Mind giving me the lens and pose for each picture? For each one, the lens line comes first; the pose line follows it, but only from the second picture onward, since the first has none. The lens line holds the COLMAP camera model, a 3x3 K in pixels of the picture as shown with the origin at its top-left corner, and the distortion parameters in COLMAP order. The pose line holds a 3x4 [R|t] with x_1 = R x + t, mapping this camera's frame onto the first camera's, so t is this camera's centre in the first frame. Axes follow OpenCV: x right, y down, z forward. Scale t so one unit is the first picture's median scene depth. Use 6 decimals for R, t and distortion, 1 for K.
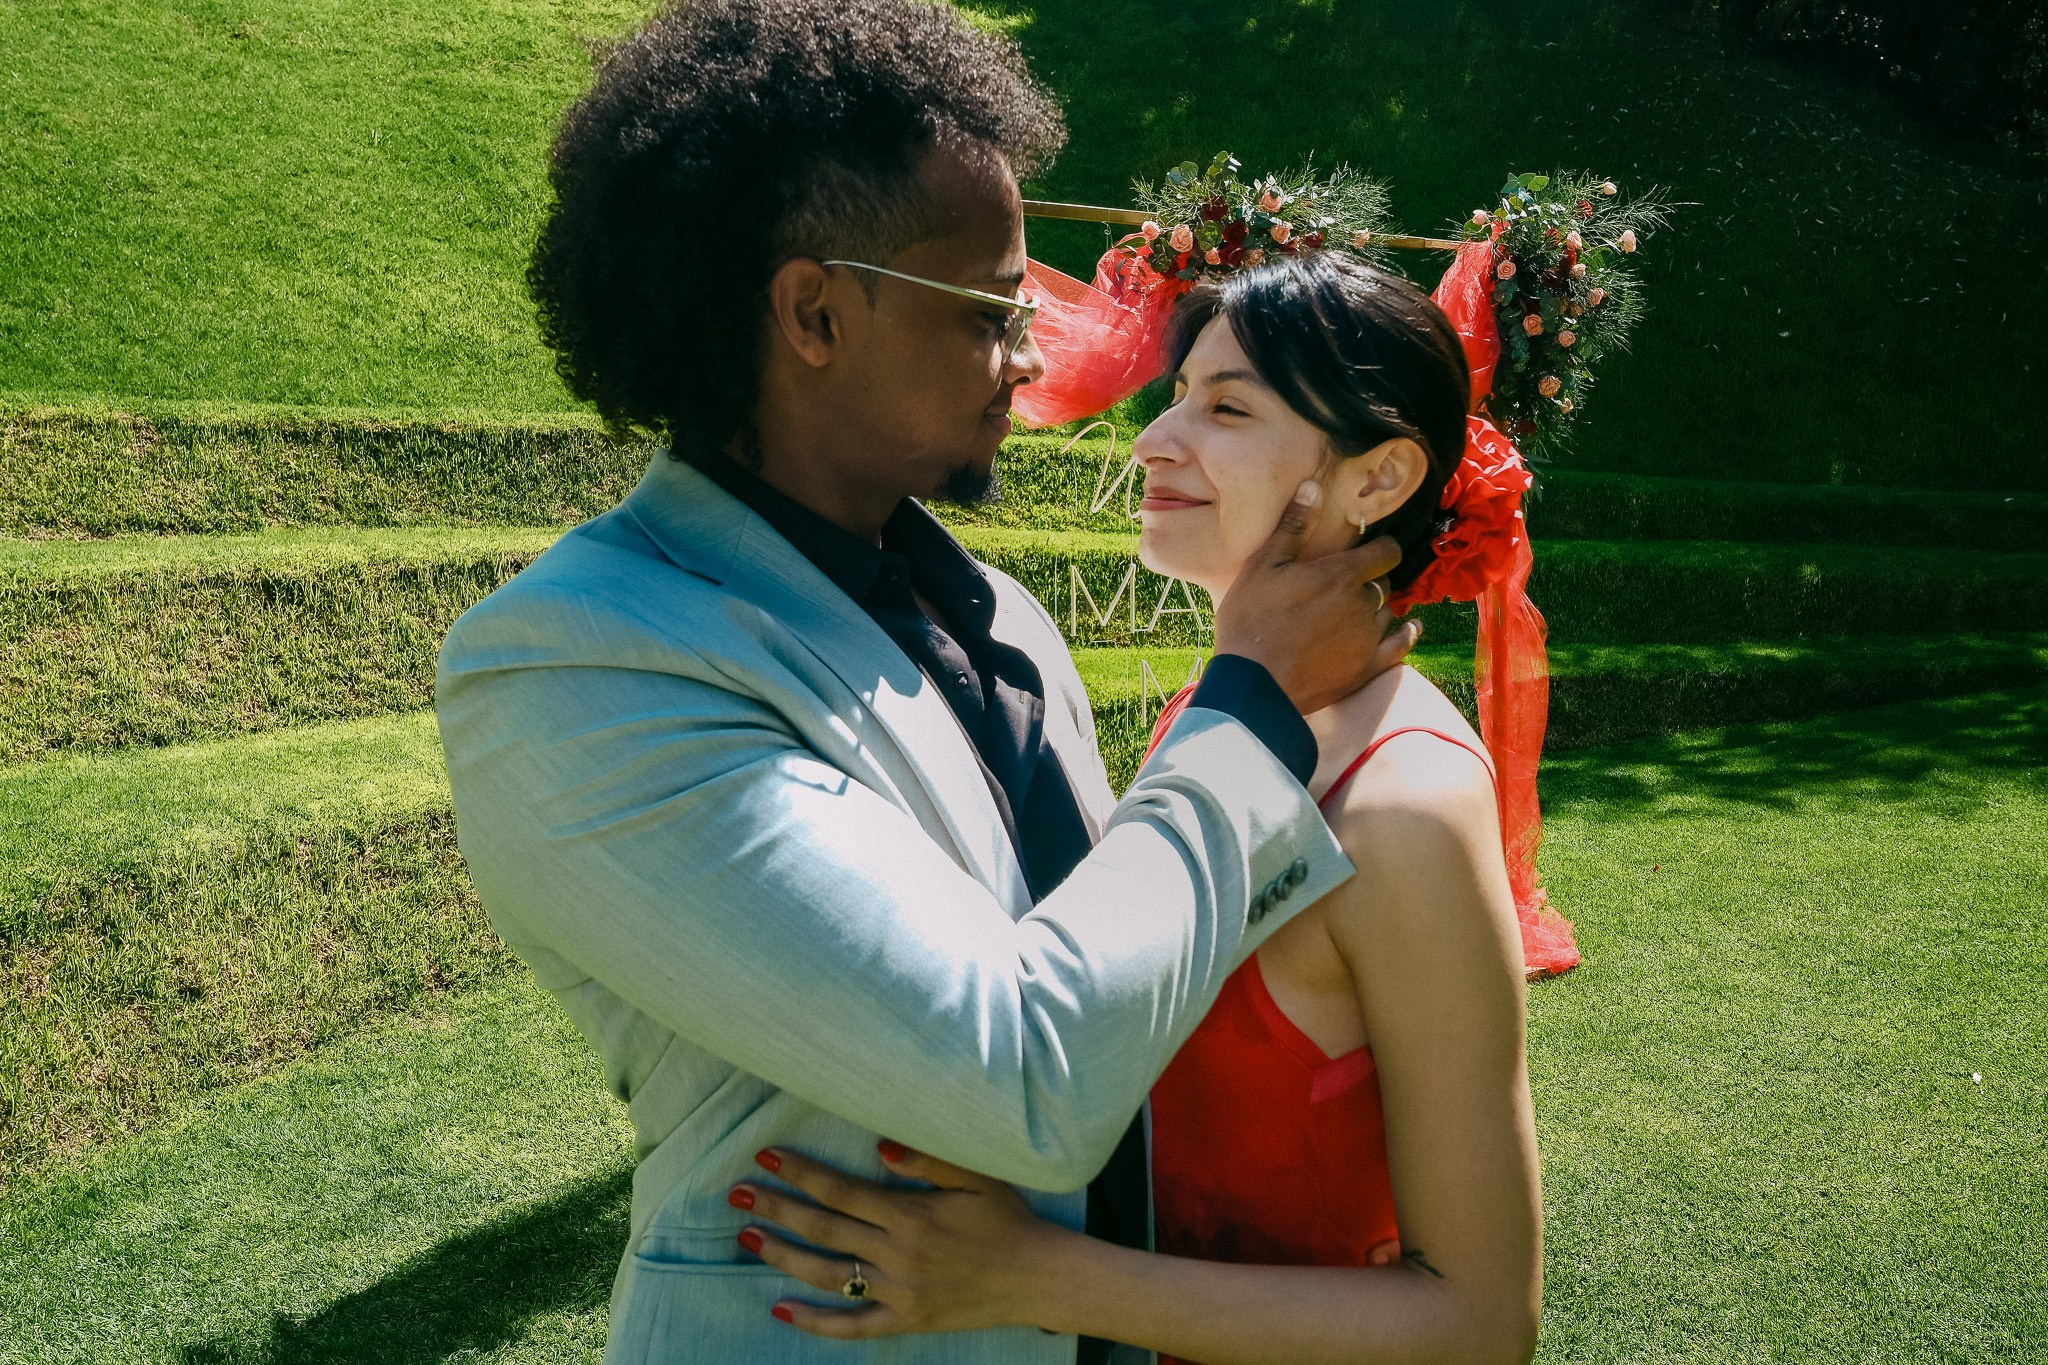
lens RADIAL K [[1468.1, 0, 996.0], [0, 1468.1, 676.7], [0, 0, 1]] dist [-0.027016, 0.007612]
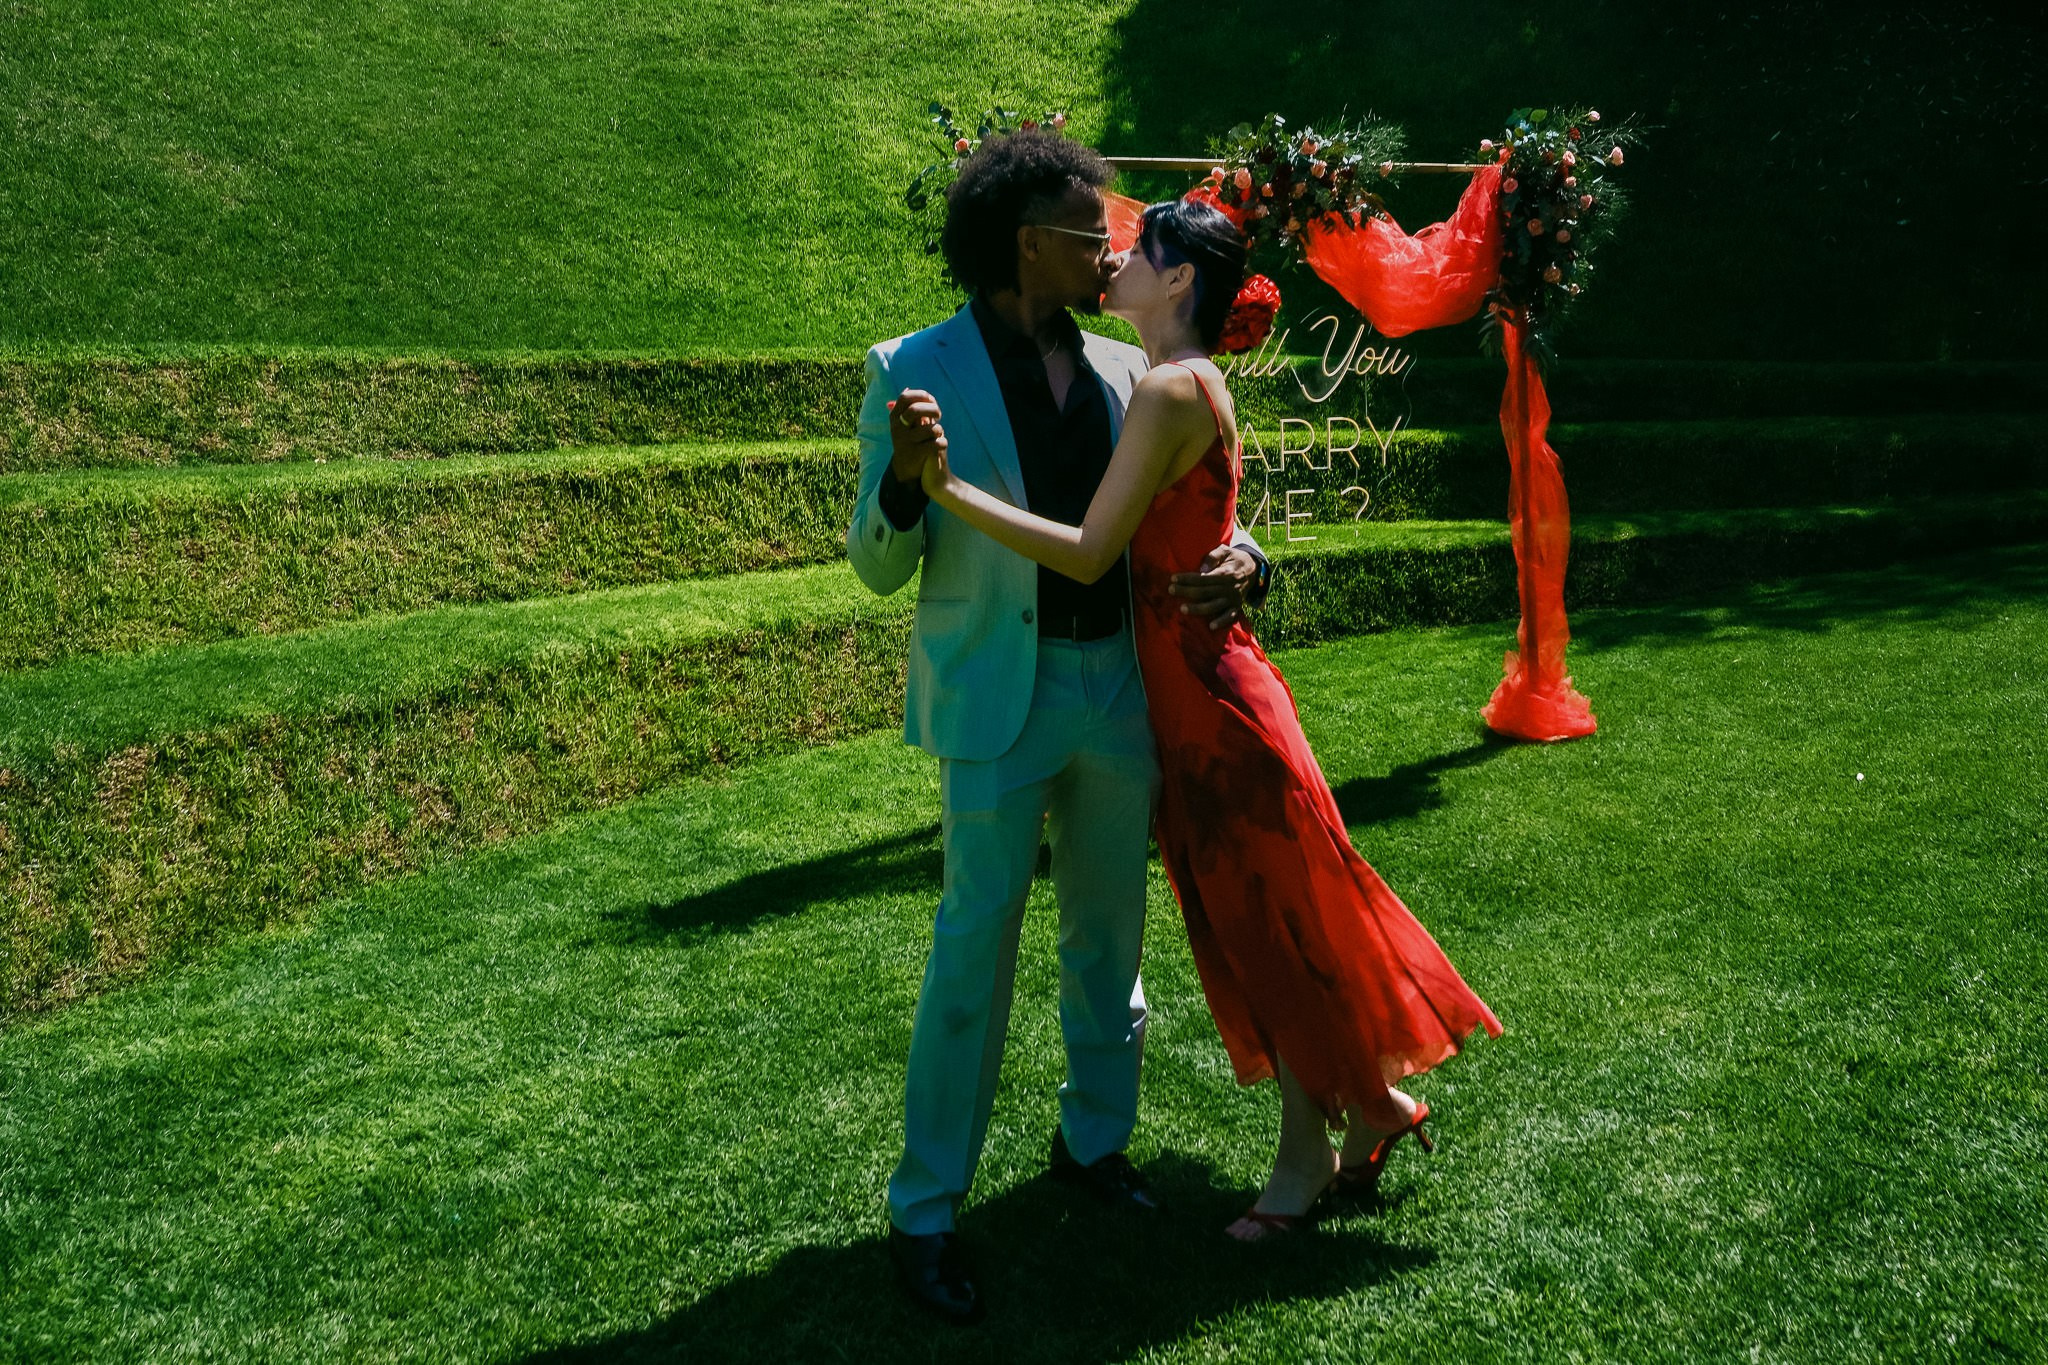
lens RADIAL K [[1452.6, 0, 1023.7], [0, 1452.6, 630.1], [0, 0, 1]] dist [-0.029492, -0.000792]
pose [[0.992833, -0.027172, -0.116380, 0.041034], [0.028613, 0.999533, 0.010731, 0.058270], [0.116034, -0.013985, 0.993147, -0.213160]]
